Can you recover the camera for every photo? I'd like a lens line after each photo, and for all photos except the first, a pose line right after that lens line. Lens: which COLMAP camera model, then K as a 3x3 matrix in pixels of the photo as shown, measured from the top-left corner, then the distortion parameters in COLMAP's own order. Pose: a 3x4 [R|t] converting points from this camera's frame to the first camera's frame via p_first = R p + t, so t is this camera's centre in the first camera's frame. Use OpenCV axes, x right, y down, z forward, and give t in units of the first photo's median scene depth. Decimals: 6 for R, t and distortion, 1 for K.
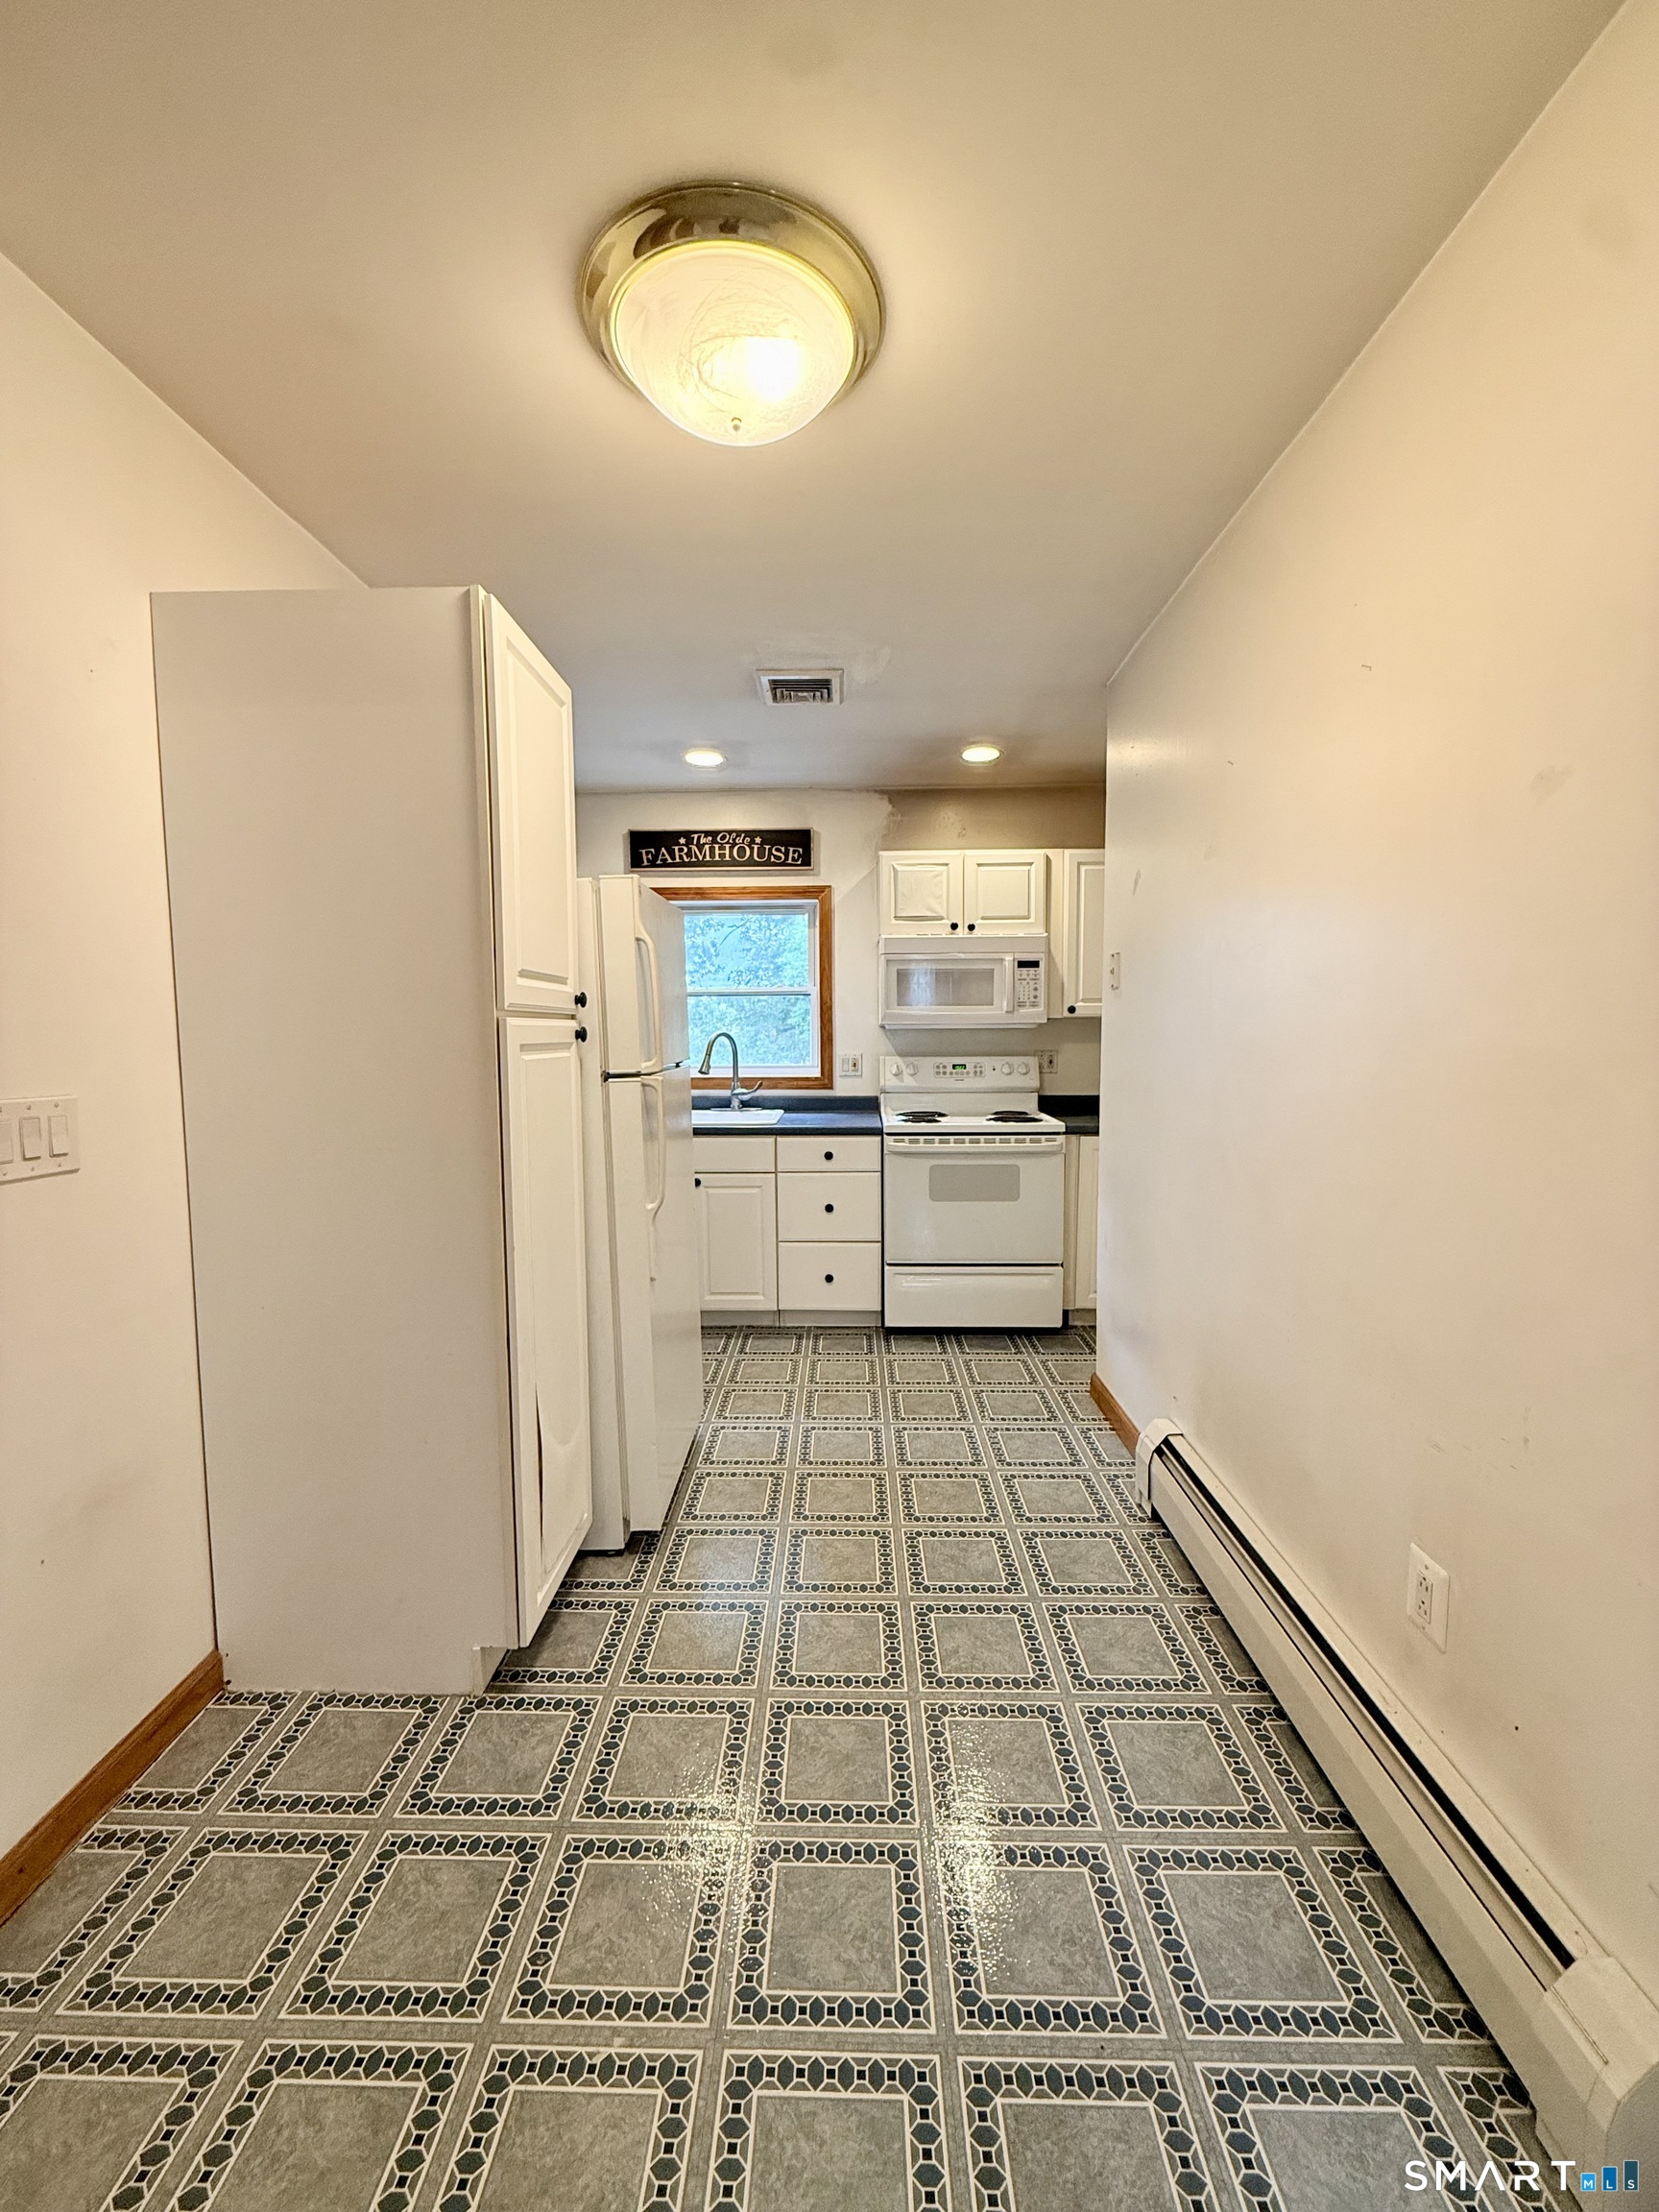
lens RADIAL K [[868.7, 0, 829.5], [0, 868.7, 1106.0], [0, 0, 1]] dist [-0.007621, 0.000010]
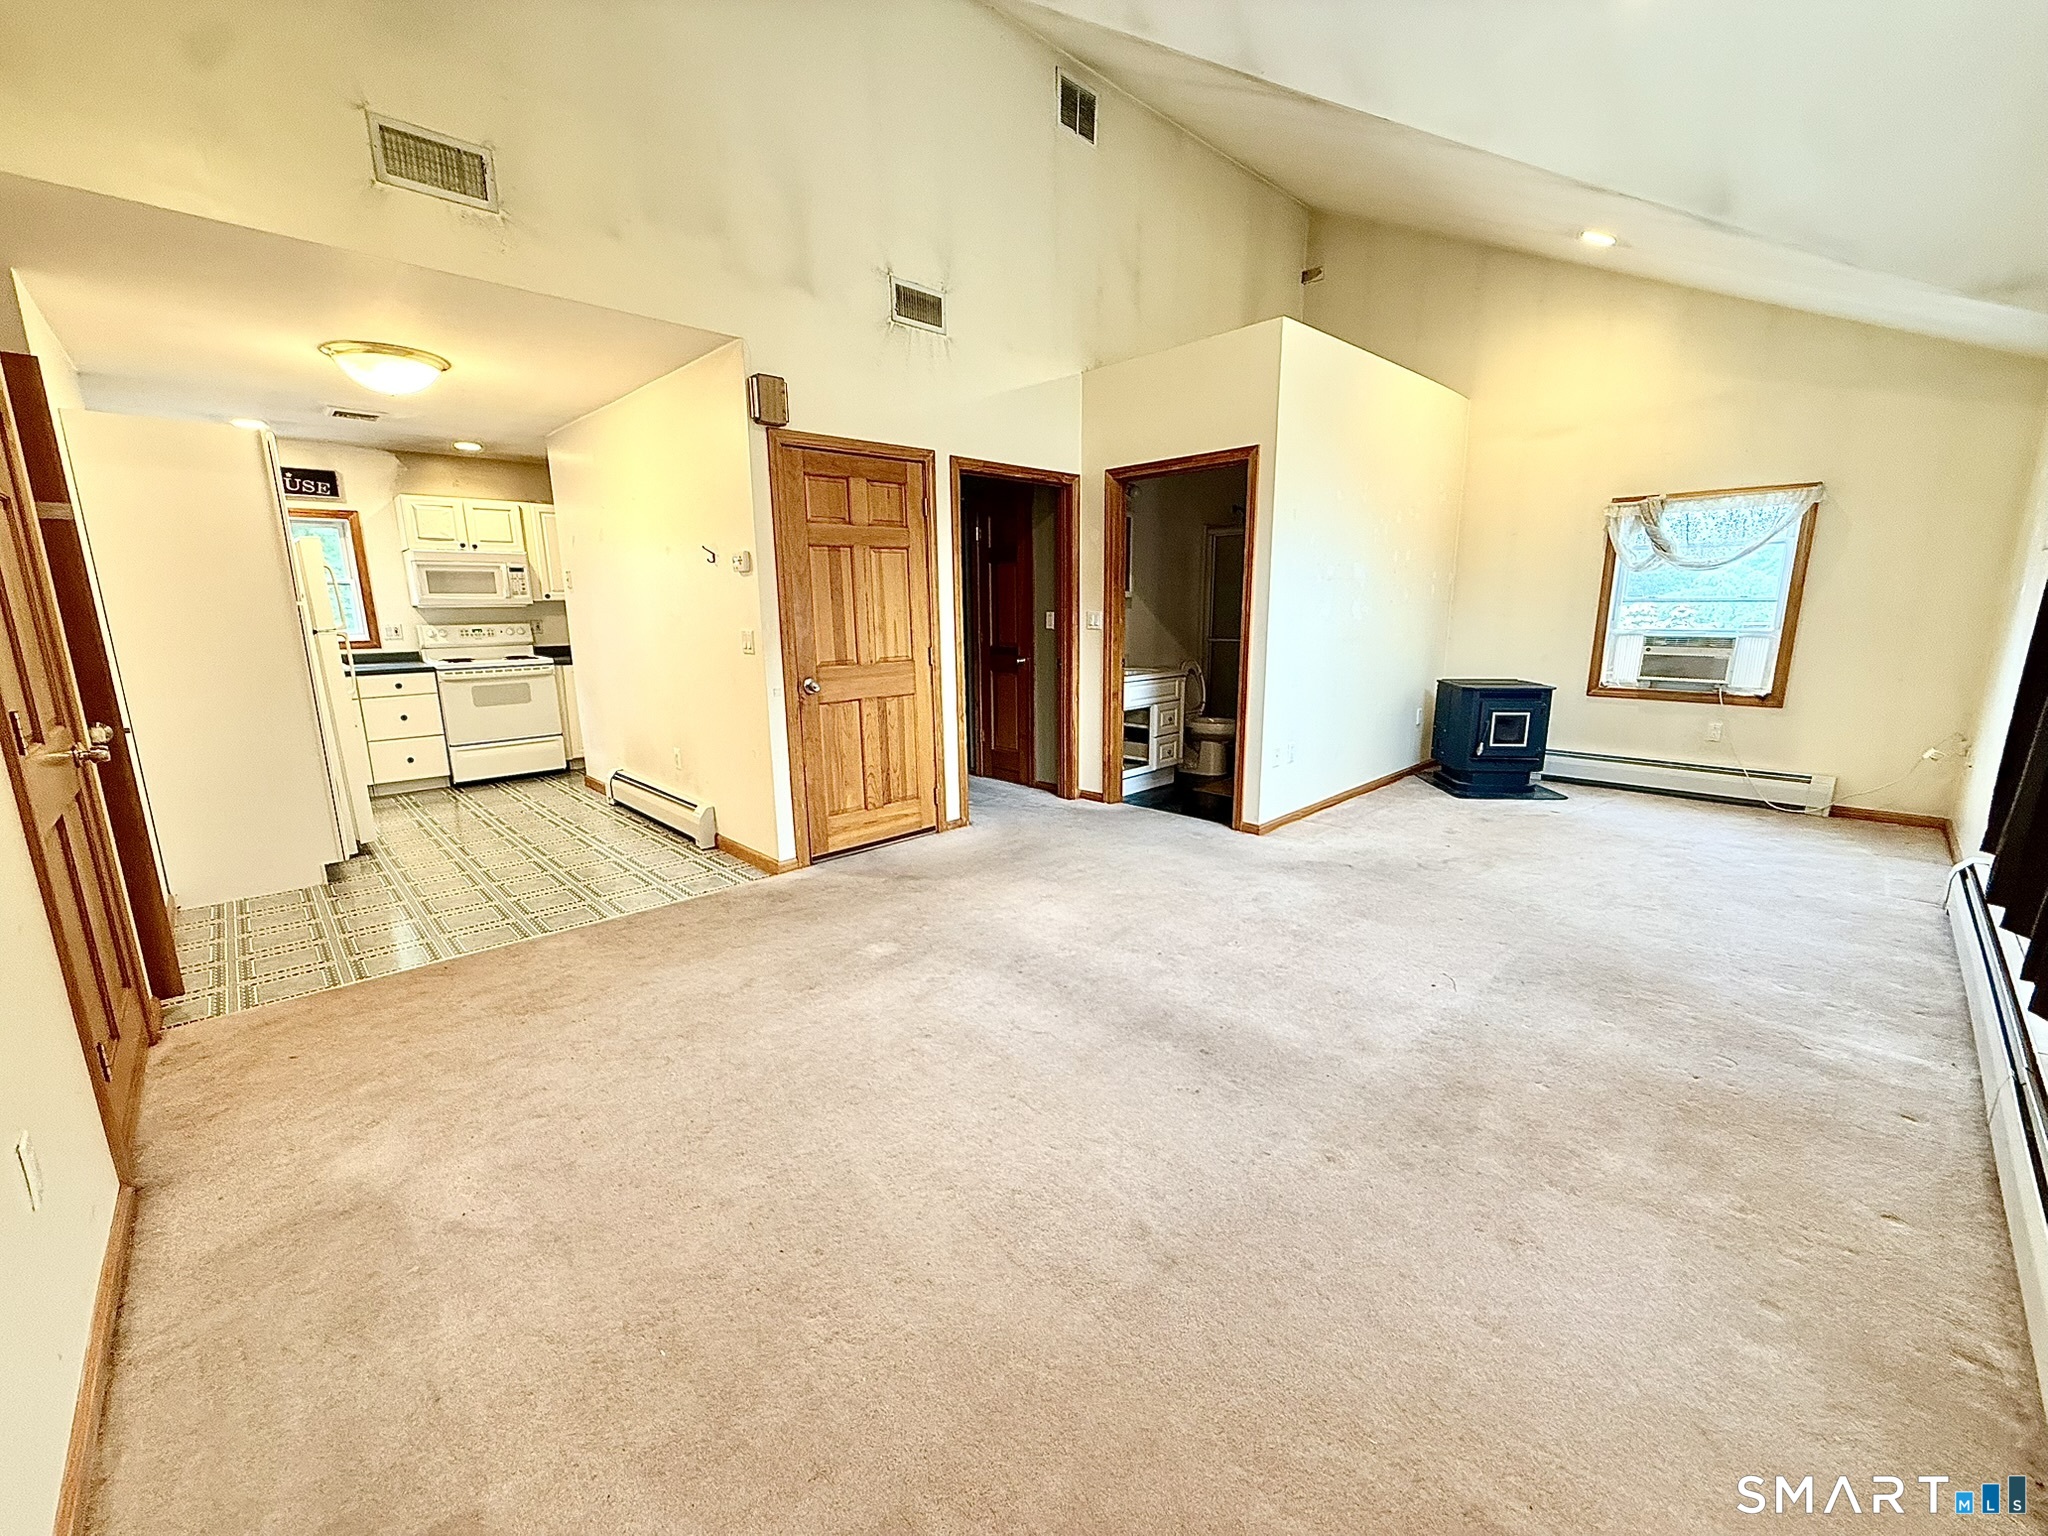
lens RADIAL K [[804.3, 0, 1024.0], [0, 804.3, 768.0], [0, 0, 1]] dist [-0.007621, 0.000010]
pose [[0.695132, -0.144753, 0.704157, -0.245719], [0.063885, 0.988081, 0.140053, 0.067759], [-0.716037, -0.052370, 0.696095, -0.845043]]
